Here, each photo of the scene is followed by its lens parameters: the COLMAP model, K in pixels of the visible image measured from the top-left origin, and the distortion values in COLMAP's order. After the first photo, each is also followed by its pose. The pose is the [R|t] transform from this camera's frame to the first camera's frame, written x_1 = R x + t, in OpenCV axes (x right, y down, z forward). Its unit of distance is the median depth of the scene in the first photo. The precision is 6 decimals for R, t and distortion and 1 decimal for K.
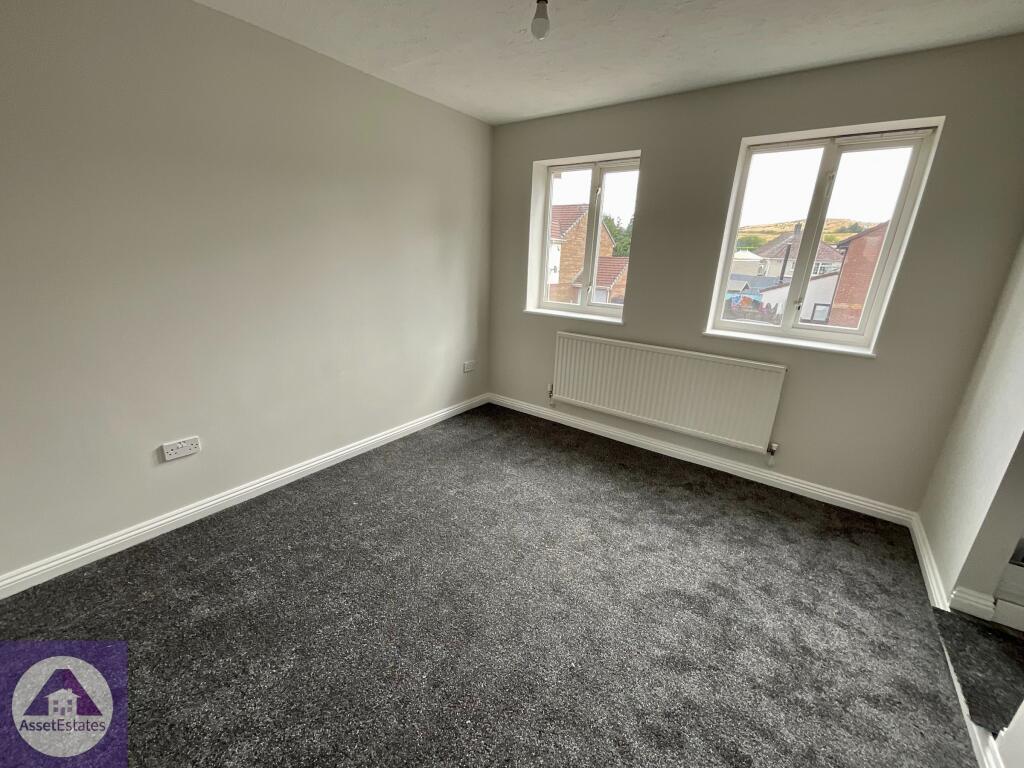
lens RADIAL K [[413.4, 0, 515.6], [0, 413.4, 388.6], [0, 0, 1]] dist [0.000339, -0.000743]
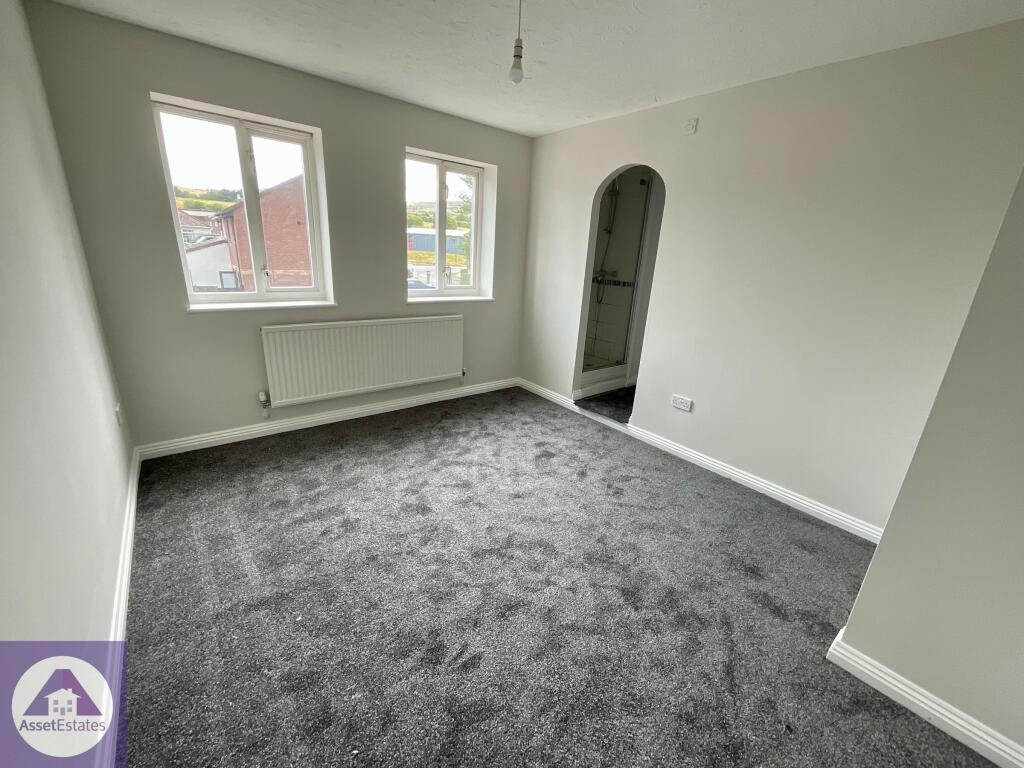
lens RADIAL K [[413.4, 0, 510.1], [0, 413.4, 386.0], [0, 0, 1]] dist [0.000339, -0.000743]
pose [[0.262717, -0.319113, 0.910575, -0.777593], [0.254714, 0.933185, 0.253547, -0.154585], [-0.930645, 0.165325, 0.326446, 0.398568]]
